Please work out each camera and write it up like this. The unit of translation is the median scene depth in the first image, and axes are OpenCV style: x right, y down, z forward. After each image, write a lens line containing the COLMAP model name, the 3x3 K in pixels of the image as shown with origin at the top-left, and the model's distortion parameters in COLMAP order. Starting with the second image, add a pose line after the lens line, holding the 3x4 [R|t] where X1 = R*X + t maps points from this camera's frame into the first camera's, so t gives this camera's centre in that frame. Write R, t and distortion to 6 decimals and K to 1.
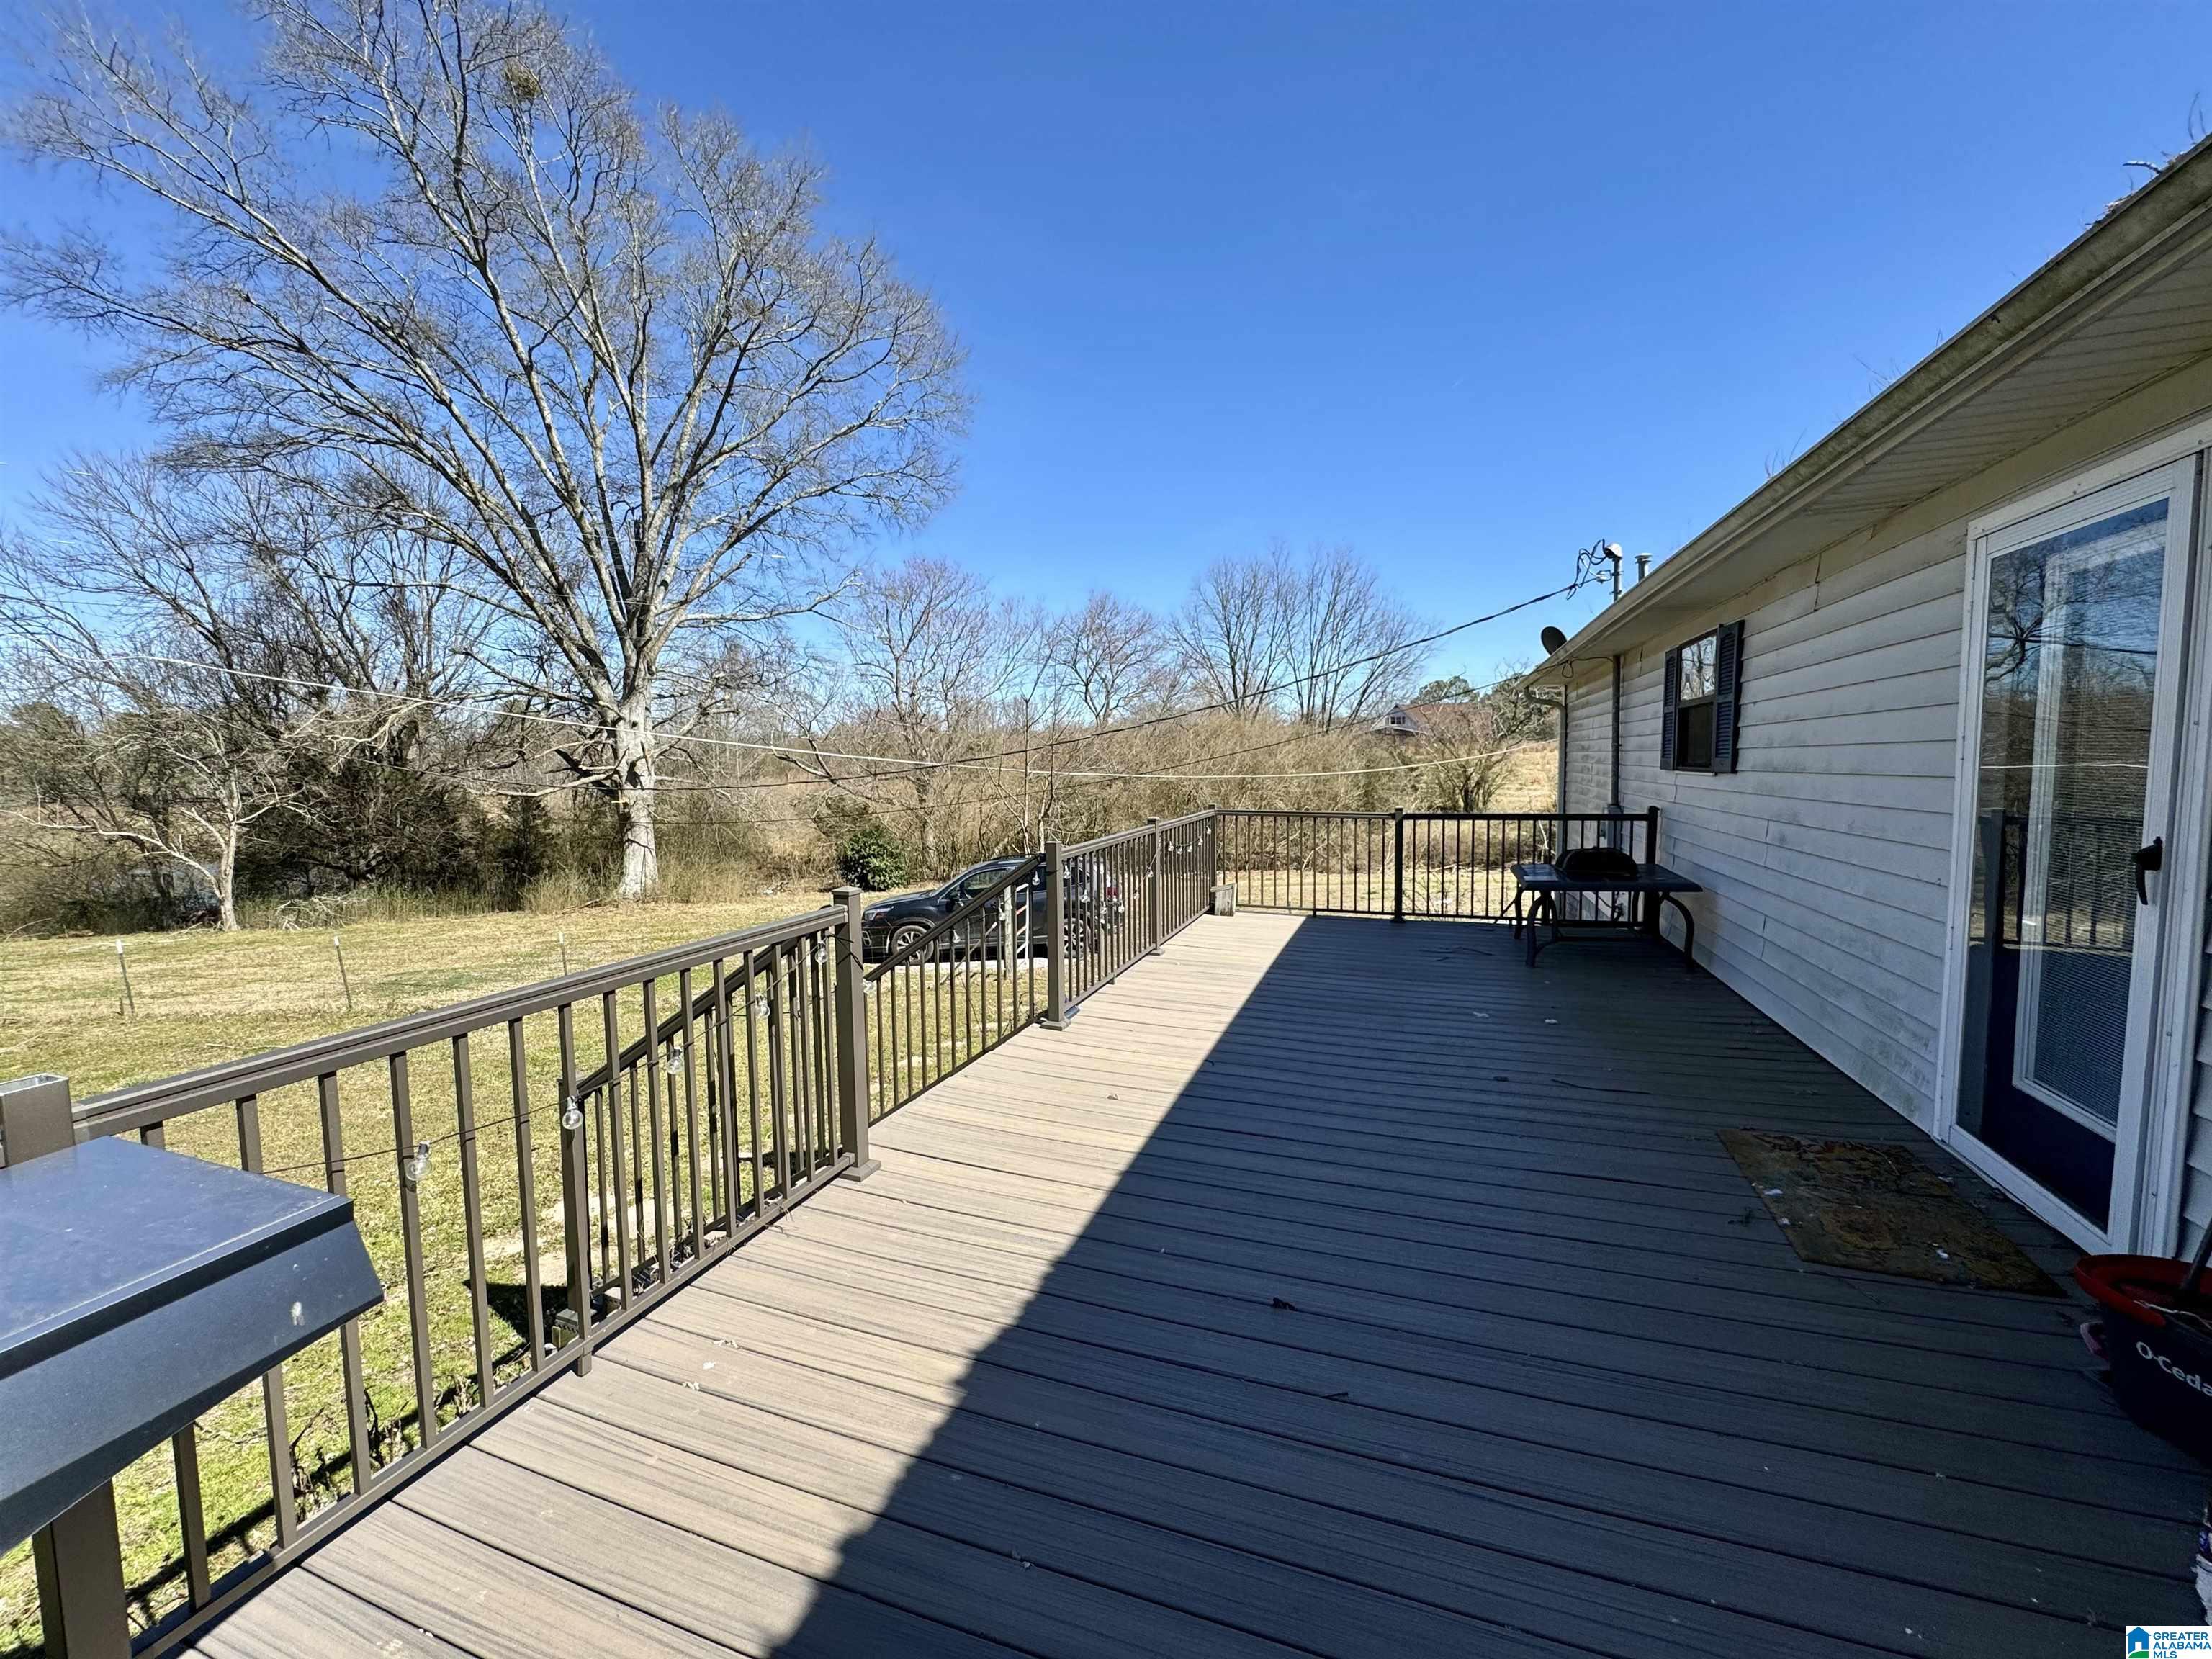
lens RADIAL K [[889.1, 0, 1106.2], [0, 889.1, 824.9], [0, 0, 1]] dist [-0.000495, 0.000927]
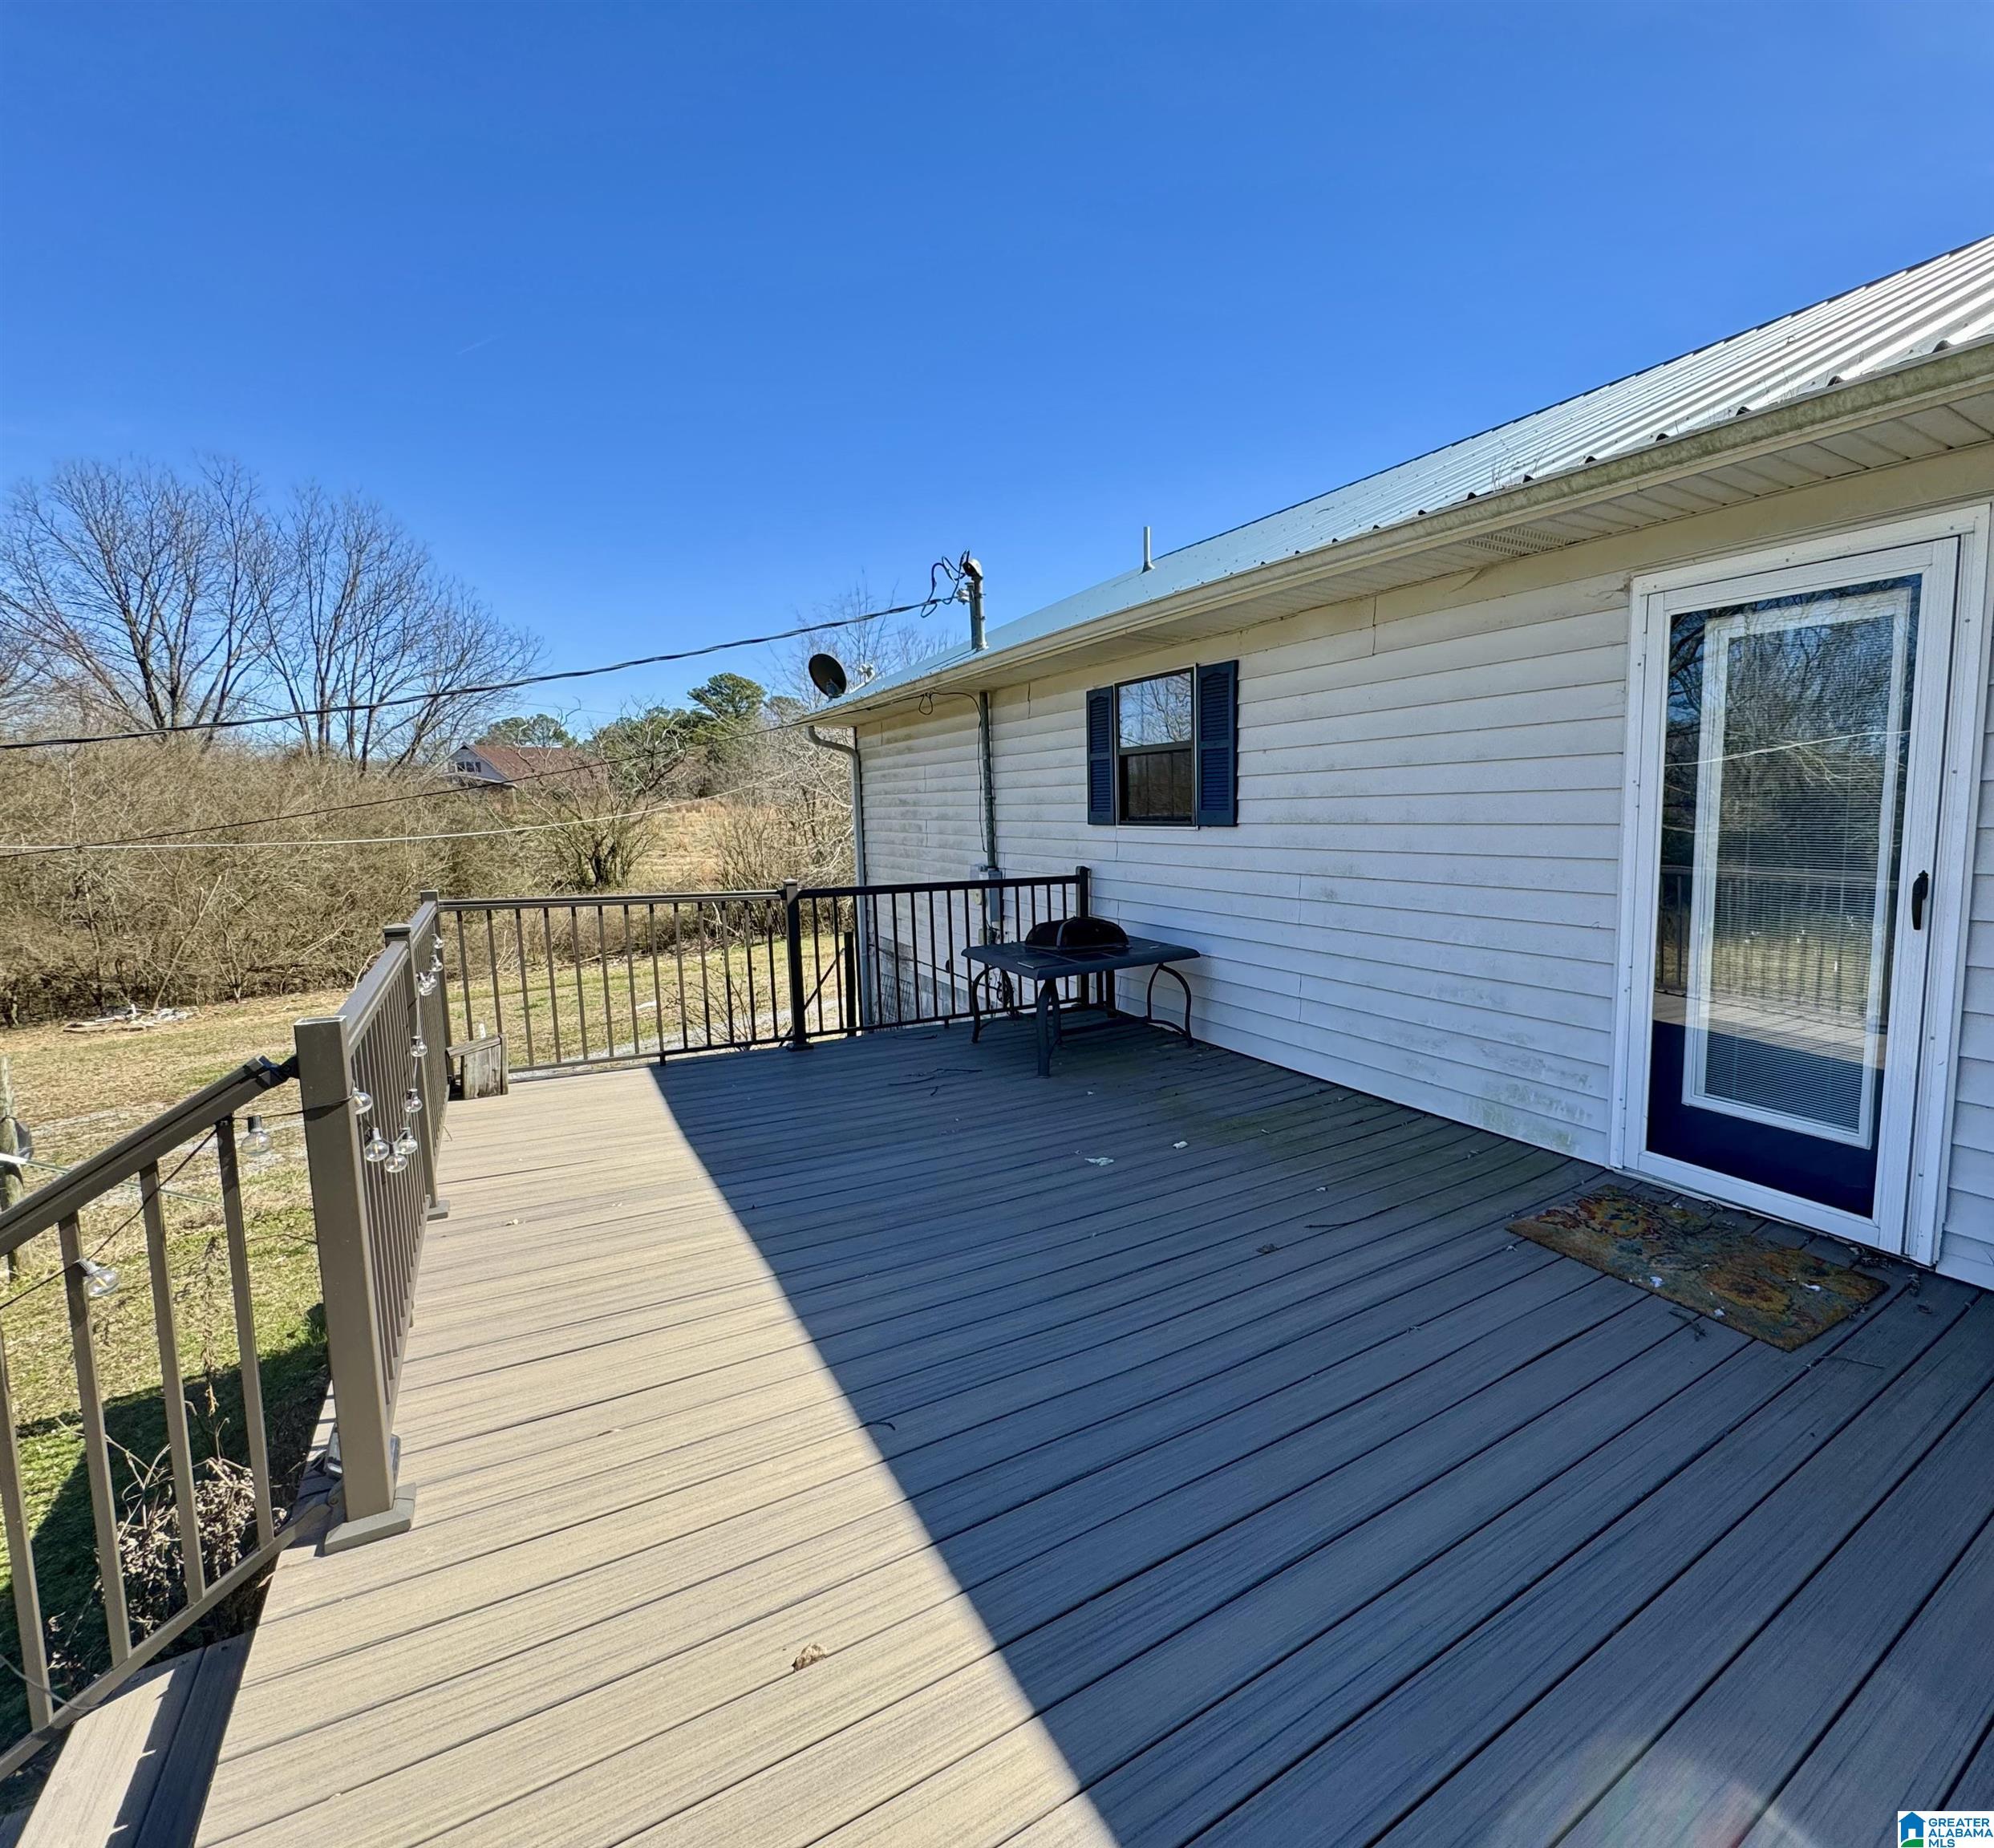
lens RADIAL K [[929.6, 0, 997.0], [0, 929.6, 924.0], [0, 0, 1]] dist [-0.000435, -0.000204]
pose [[0.551566, -0.082333, 0.830058, -0.225919], [0.057514, 0.996502, 0.060625, -0.027619], [-0.832146, 0.014301, 0.554372, 0.619303]]
